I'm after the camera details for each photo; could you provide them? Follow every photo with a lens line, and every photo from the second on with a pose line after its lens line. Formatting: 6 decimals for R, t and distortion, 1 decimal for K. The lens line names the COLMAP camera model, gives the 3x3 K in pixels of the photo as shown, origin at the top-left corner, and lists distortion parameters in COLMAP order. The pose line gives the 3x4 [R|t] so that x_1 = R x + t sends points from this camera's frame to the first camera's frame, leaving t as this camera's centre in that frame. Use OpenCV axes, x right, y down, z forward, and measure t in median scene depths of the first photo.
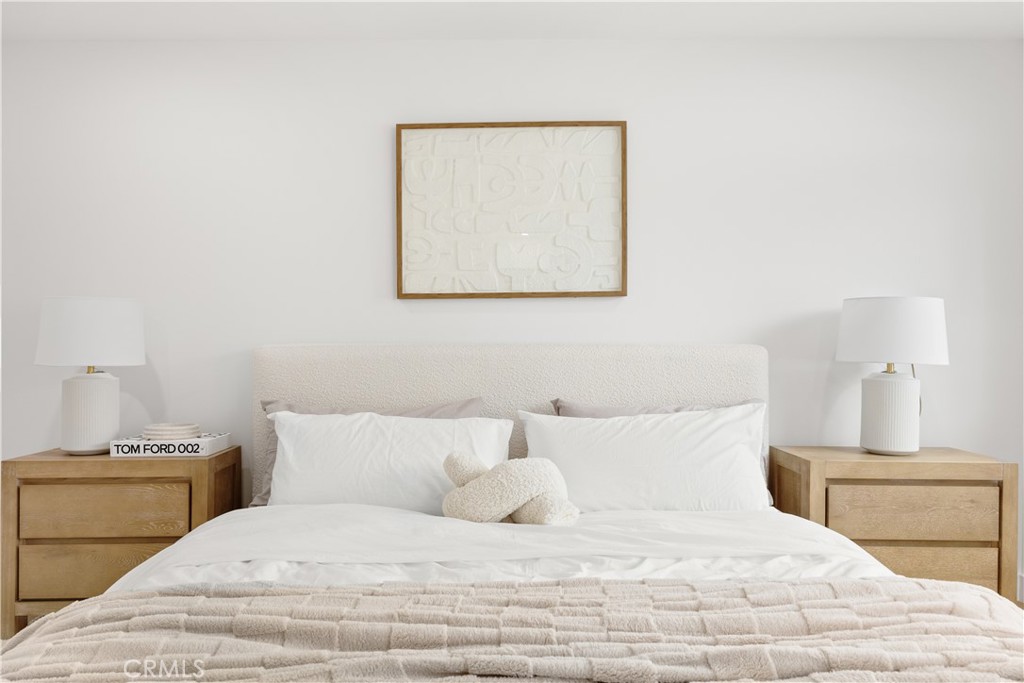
lens RADIAL K [[719.0, 0, 512.0], [0, 719.0, 341.5], [0, 0, 1]] dist [-0.000081, -0.001730]
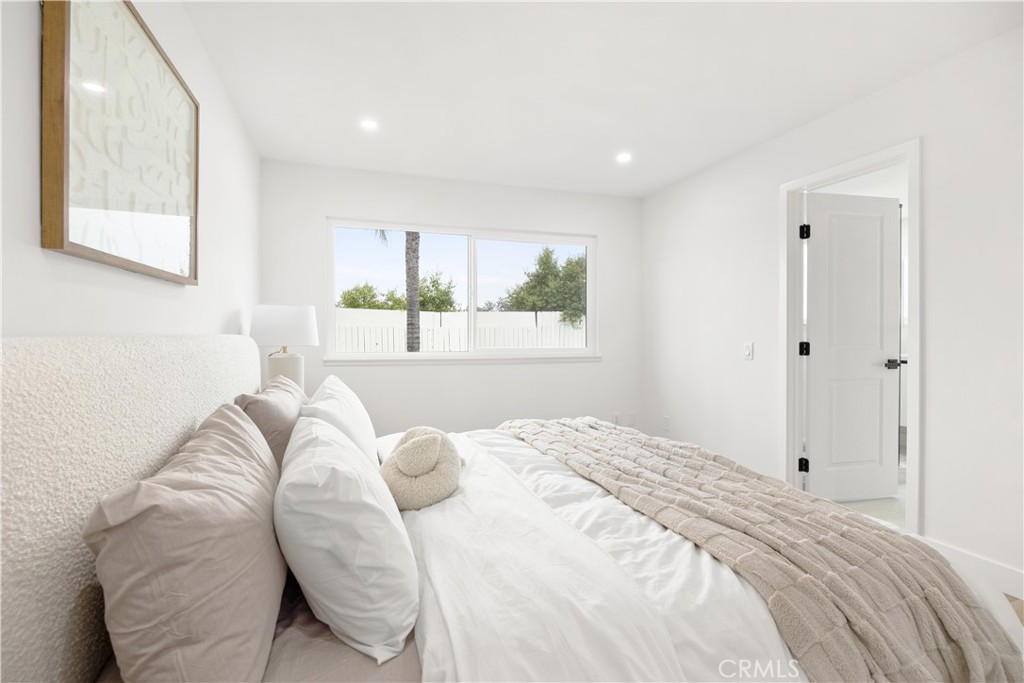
lens RADIAL K [[474.9, 0, 512.0], [0, 474.9, 341.5], [0, 0, 1]] dist [-0.033673, 0.000081]
pose [[-0.285373, -0.018099, 0.958246, -0.626885], [0.000362, 0.999820, 0.018992, 0.000006], [-0.958416, 0.005767, -0.285315, 0.873935]]
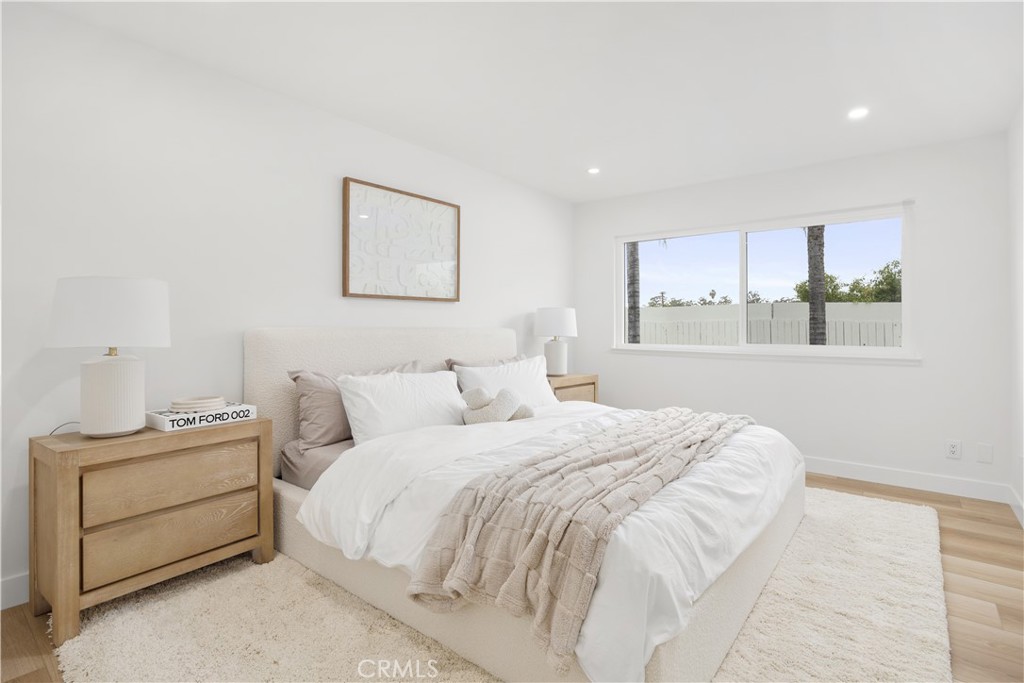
lens RADIAL K [[469.5, 0, 513.9], [0, 469.5, 324.0], [0, 0, 1]] dist [-0.001797, 0.000114]
pose [[0.646757, 0.007430, 0.762660, -0.739365], [-0.002176, 0.999966, -0.007896, 0.002846], [-0.762693, 0.003448, 0.646751, 0.140977]]
